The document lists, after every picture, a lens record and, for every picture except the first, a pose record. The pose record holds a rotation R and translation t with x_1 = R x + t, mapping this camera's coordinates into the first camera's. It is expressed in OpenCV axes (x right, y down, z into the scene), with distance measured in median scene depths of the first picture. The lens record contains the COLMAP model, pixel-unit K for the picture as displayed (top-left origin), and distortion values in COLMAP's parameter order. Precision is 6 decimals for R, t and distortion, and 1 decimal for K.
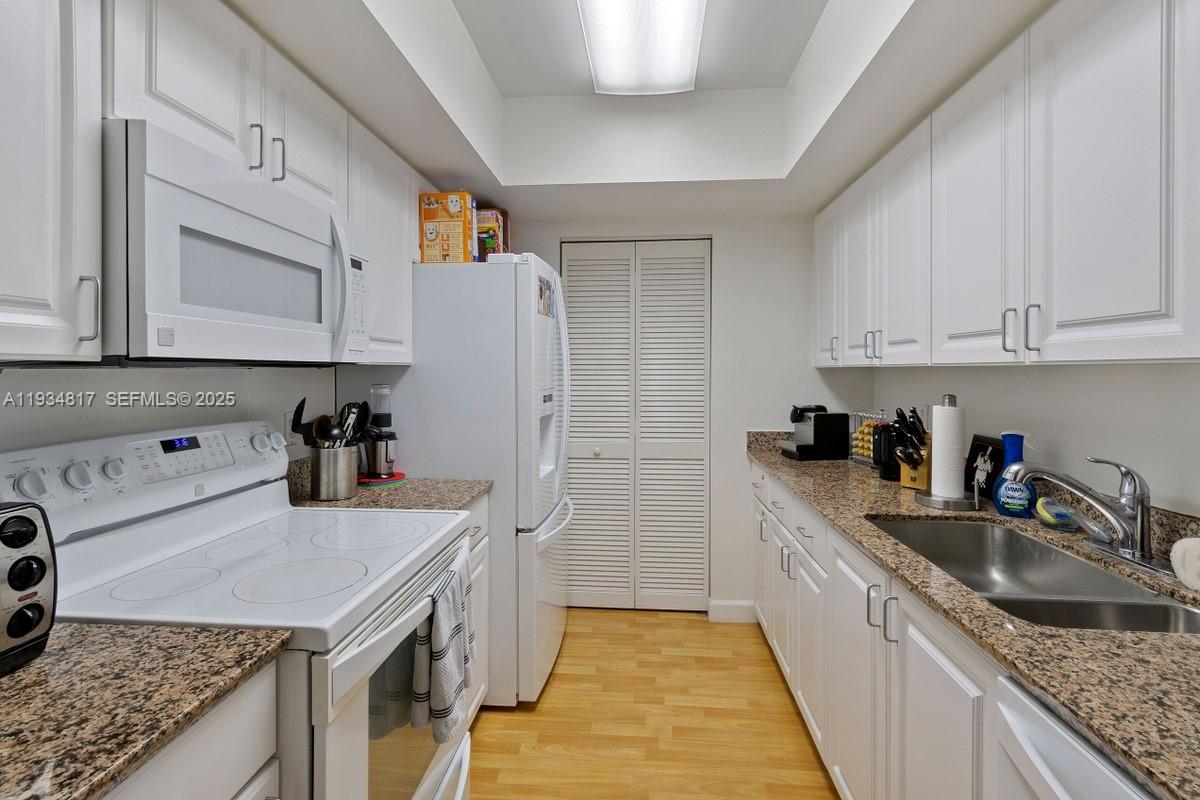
lens RADIAL K [[569.8, 0, 592.4], [0, 569.8, 373.1], [0, 0, 1]] dist [-0.001429, -0.000117]
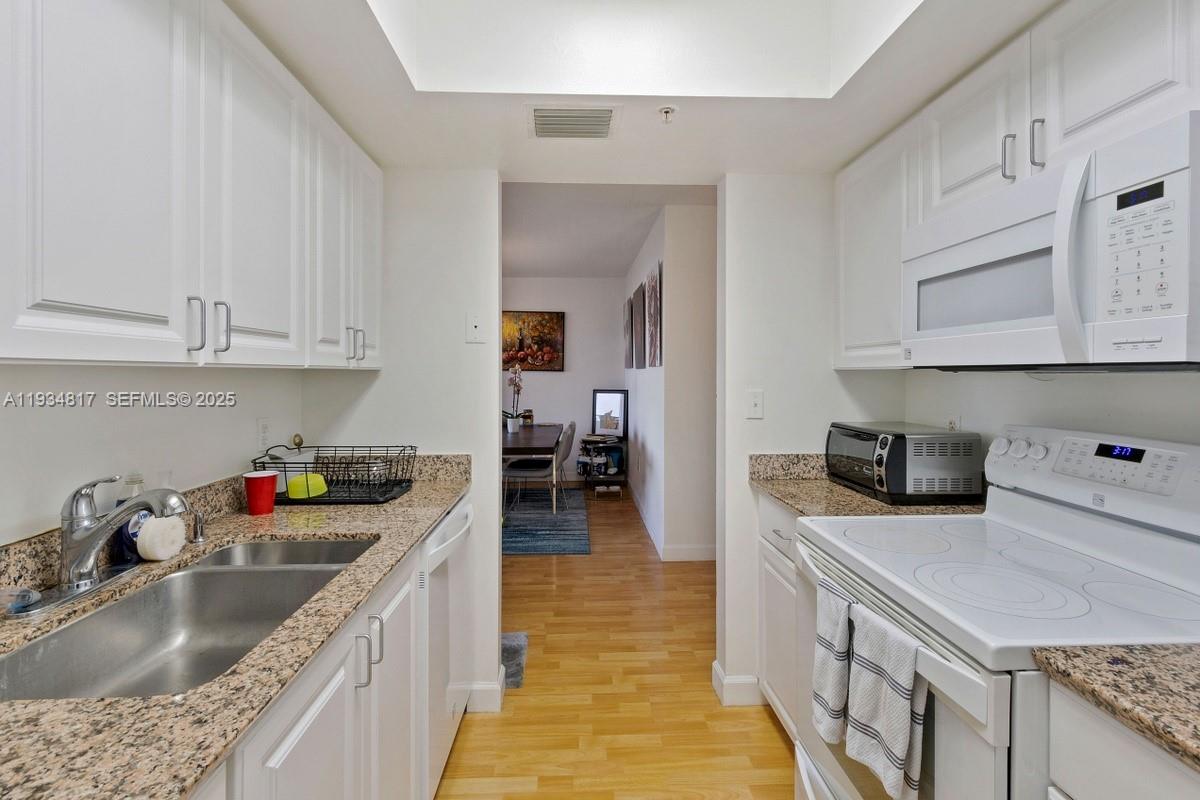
lens RADIAL K [[569.8, 0, 600.3], [0, 569.8, 374.3], [0, 0, 1]] dist [-0.001429, -0.000117]
pose [[-0.990810, -0.002890, -0.135232, 0.269283], [-0.003433, 0.999987, 0.003786, -0.006629], [0.135220, 0.004216, -0.990807, 1.836440]]
